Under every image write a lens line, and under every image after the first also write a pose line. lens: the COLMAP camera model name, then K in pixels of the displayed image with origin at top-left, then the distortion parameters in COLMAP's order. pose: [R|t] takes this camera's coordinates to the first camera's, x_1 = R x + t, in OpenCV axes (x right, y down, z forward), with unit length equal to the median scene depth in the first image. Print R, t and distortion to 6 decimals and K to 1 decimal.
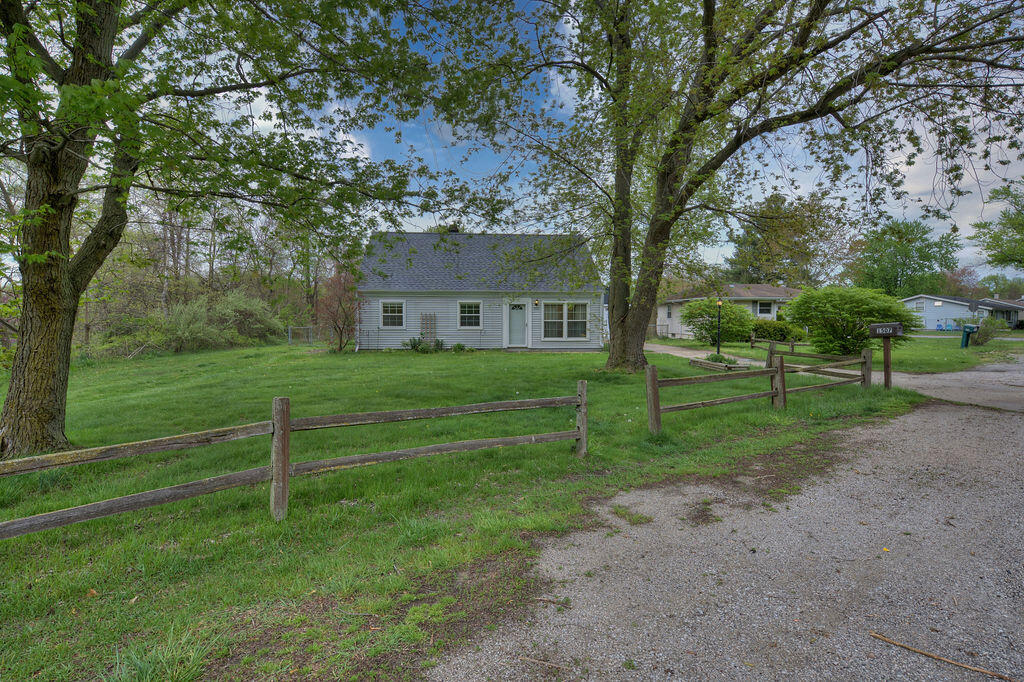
lens RADIAL K [[471.7, 0, 510.0], [0, 471.7, 343.3], [0, 0, 1]] dist [-0.000909, -0.000109]
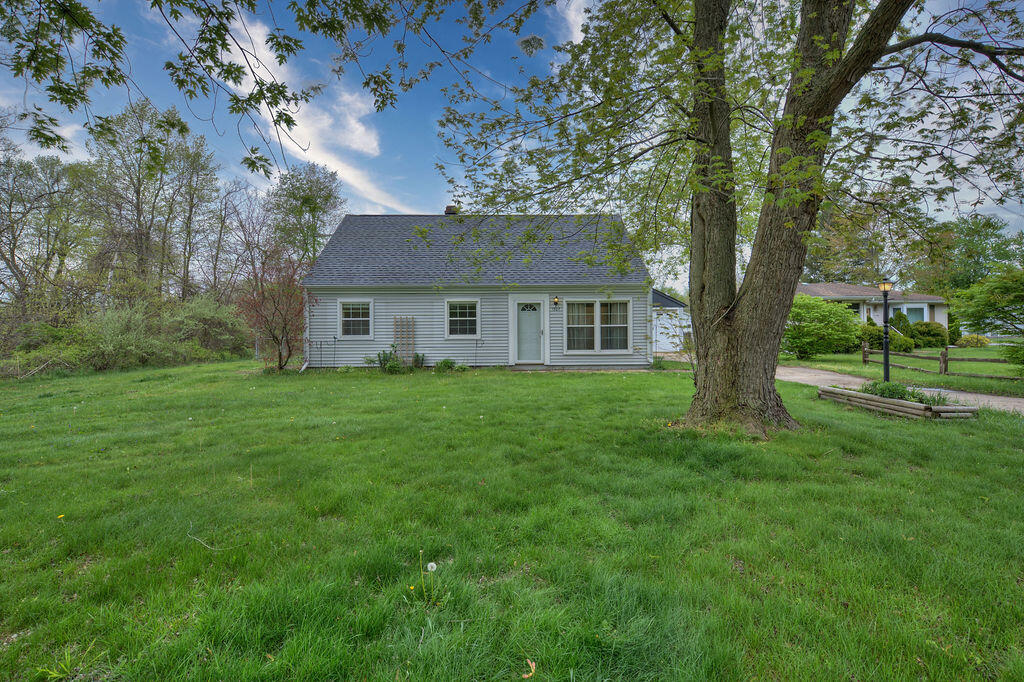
lens RADIAL K [[471.7, 0, 513.4], [0, 471.7, 338.5], [0, 0, 1]] dist [-0.000909, -0.000109]
pose [[0.998431, -0.006802, -0.055588, 0.031262], [0.005034, 0.999479, -0.031880, -0.007231], [0.055776, 0.031550, 0.997945, 0.293242]]
